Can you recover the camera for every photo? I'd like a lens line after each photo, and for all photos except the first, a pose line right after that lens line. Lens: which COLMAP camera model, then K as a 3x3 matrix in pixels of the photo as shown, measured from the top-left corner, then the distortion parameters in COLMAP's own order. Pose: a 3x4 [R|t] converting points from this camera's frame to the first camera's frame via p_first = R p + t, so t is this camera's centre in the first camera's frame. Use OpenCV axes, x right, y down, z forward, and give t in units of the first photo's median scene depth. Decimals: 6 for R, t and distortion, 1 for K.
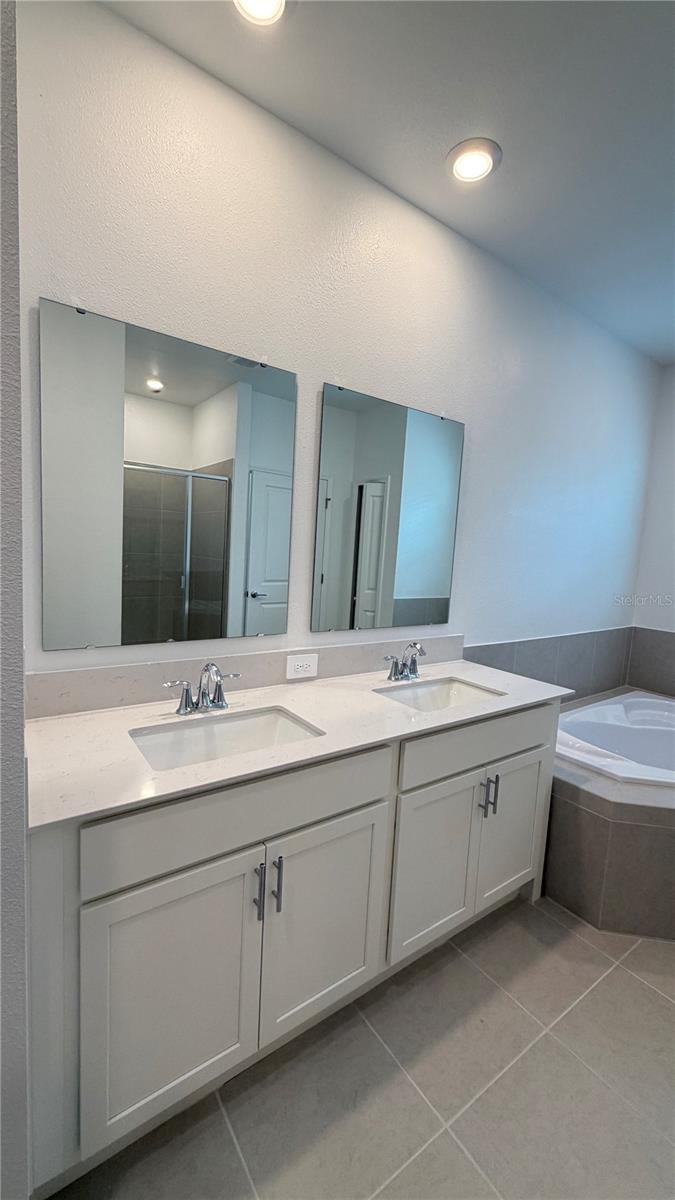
lens RADIAL K [[483.4, 0, 336.3], [0, 483.4, 597.5], [0, 0, 1]] dist [0.004184, -0.000295]
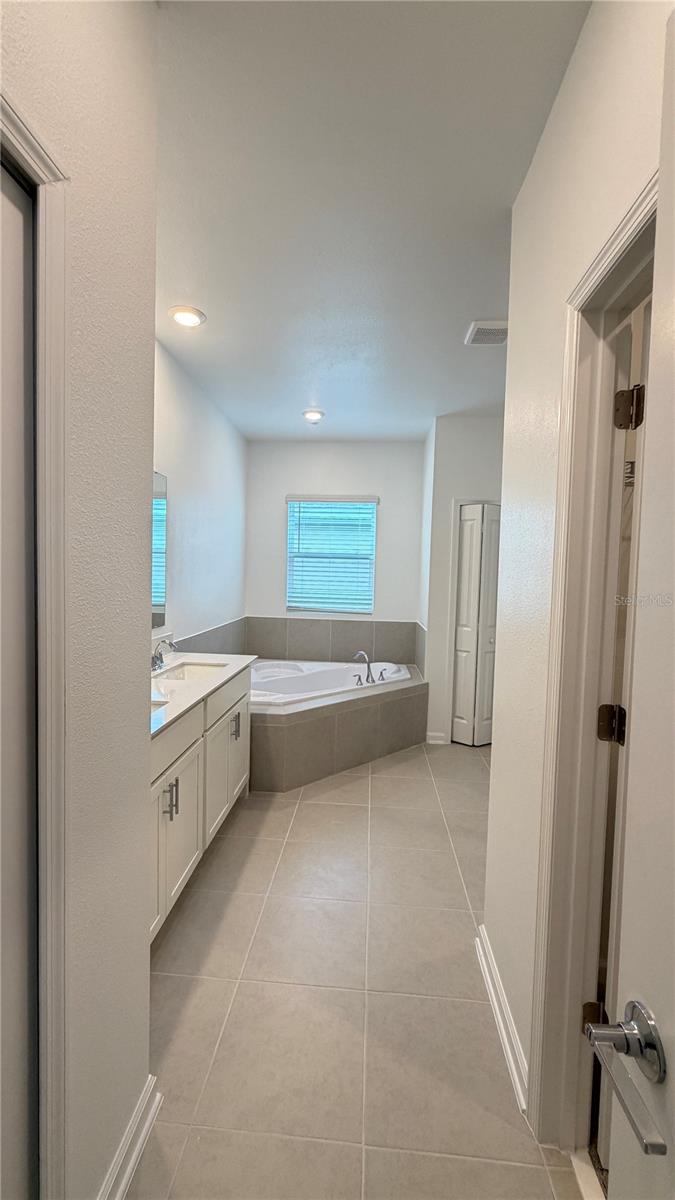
lens RADIAL K [[470.6, 0, 340.3], [0, 470.6, 597.9], [0, 0, 1]] dist [0.001565, 0.000014]
pose [[0.640928, -0.077299, 0.763699, -0.575389], [0.085443, 0.995918, 0.029096, -0.024023], [-0.762831, 0.046604, 0.644916, -0.258936]]
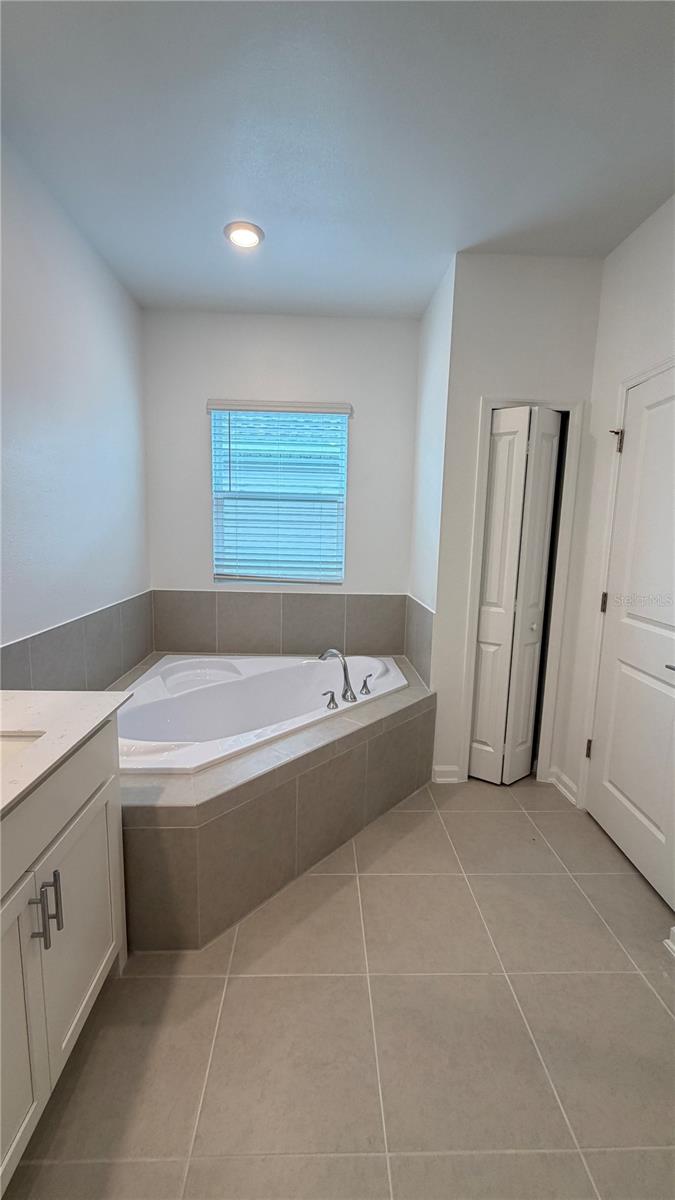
lens RADIAL K [[483.4, 0, 337.6], [0, 483.4, 598.7], [0, 0, 1]] dist [0.004184, -0.000295]
pose [[0.558765, -0.158082, 0.814120, 0.078396], [0.089896, 0.987426, 0.130035, -0.027400], [-0.824439, 0.000527, 0.565950, 0.328701]]
